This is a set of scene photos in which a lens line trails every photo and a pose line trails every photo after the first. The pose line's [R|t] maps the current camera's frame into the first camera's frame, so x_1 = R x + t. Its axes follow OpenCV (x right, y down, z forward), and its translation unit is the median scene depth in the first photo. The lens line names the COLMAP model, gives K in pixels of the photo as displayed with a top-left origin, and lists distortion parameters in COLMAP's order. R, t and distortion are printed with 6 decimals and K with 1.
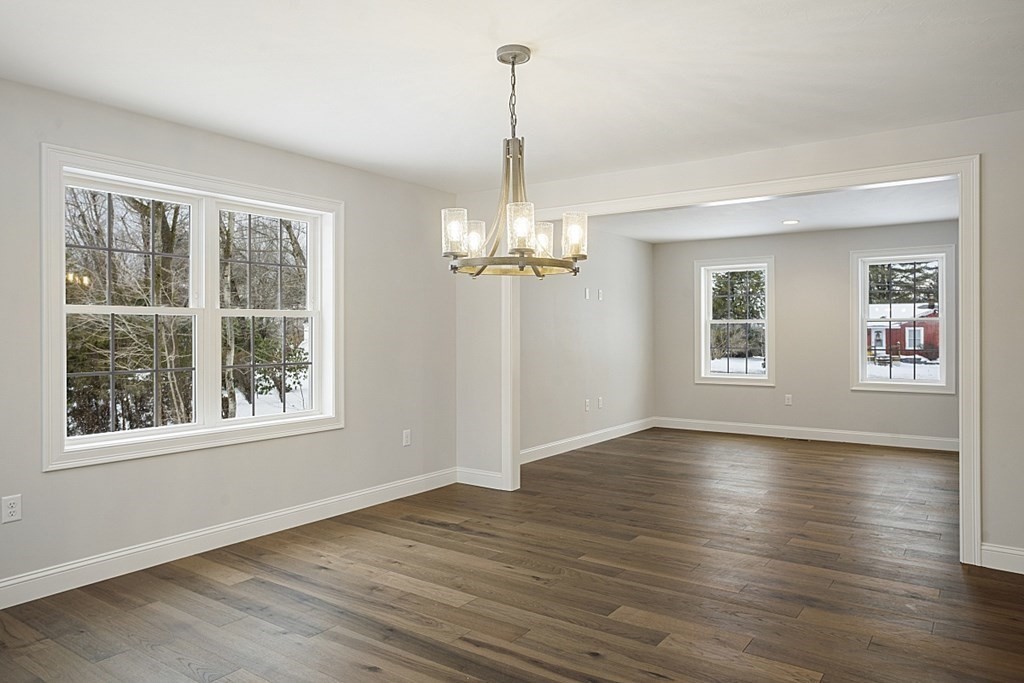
lens RADIAL K [[704.4, 0, 512.0], [0, 704.4, 341.5], [0, 0, 1]] dist [0.059114, 0.001932]
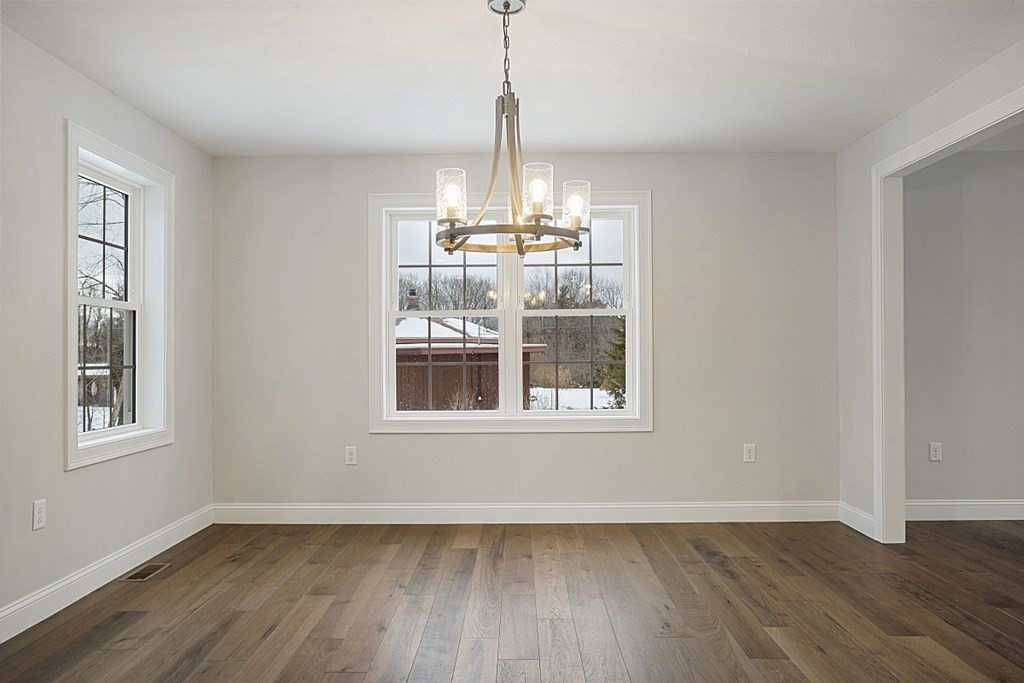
lens RADIAL K [[753.6, 0, 512.0], [0, 753.6, 341.5], [0, 0, 1]] dist [-0.084314, 0.237720]
pose [[0.576884, -0.018593, -0.816614, 0.545989], [-0.003818, 0.999669, -0.025458, 0.035310], [0.816817, 0.017804, 0.576622, 0.326335]]
